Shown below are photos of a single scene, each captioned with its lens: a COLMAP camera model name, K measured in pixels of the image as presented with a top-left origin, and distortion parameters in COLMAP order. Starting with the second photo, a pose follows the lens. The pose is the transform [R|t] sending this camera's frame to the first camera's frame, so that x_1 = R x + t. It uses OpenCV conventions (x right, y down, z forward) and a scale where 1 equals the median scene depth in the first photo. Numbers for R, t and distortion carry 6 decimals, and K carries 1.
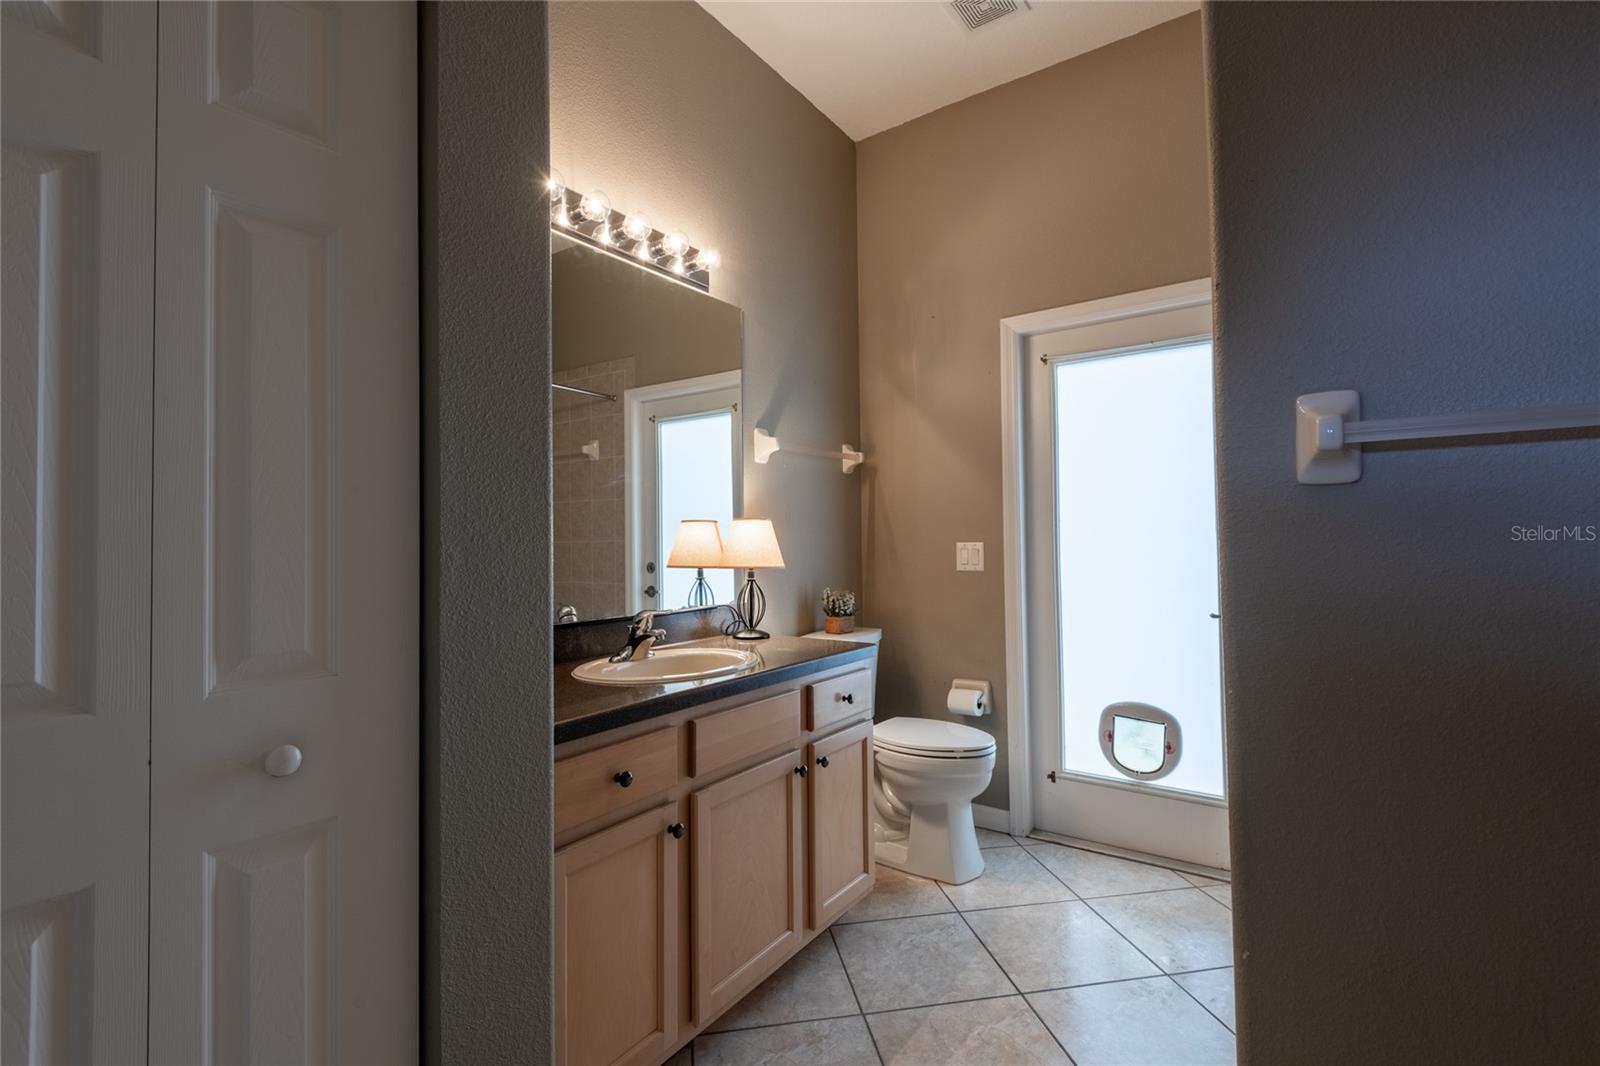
lens RADIAL K [[738.2, 0, 794.7], [0, 738.2, 538.8], [0, 0, 1]] dist [0.018807, -0.010825]
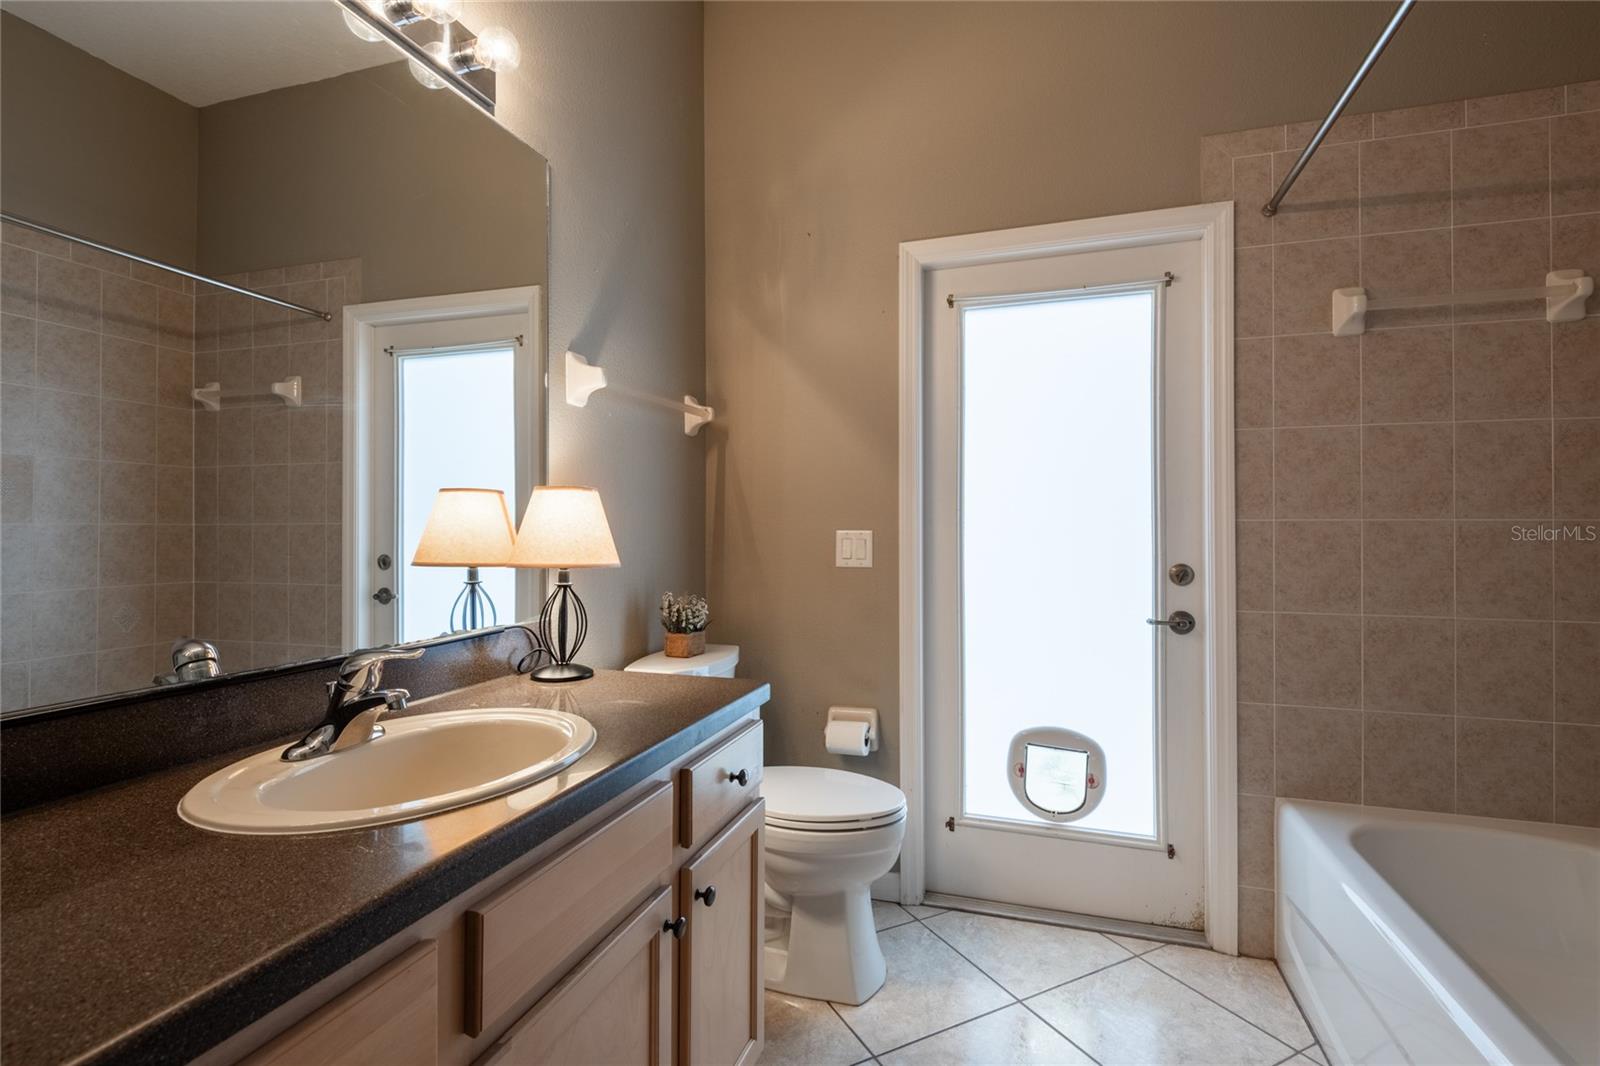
lens RADIAL K [[738.2, 0, 815.9], [0, 738.2, 530.9], [0, 0, 1]] dist [0.018807, -0.010825]
pose [[0.945865, 0.011621, 0.324352, -0.056336], [-0.012849, 0.999916, 0.001644, 0.005076], [-0.324305, -0.005722, 0.945935, 0.310906]]
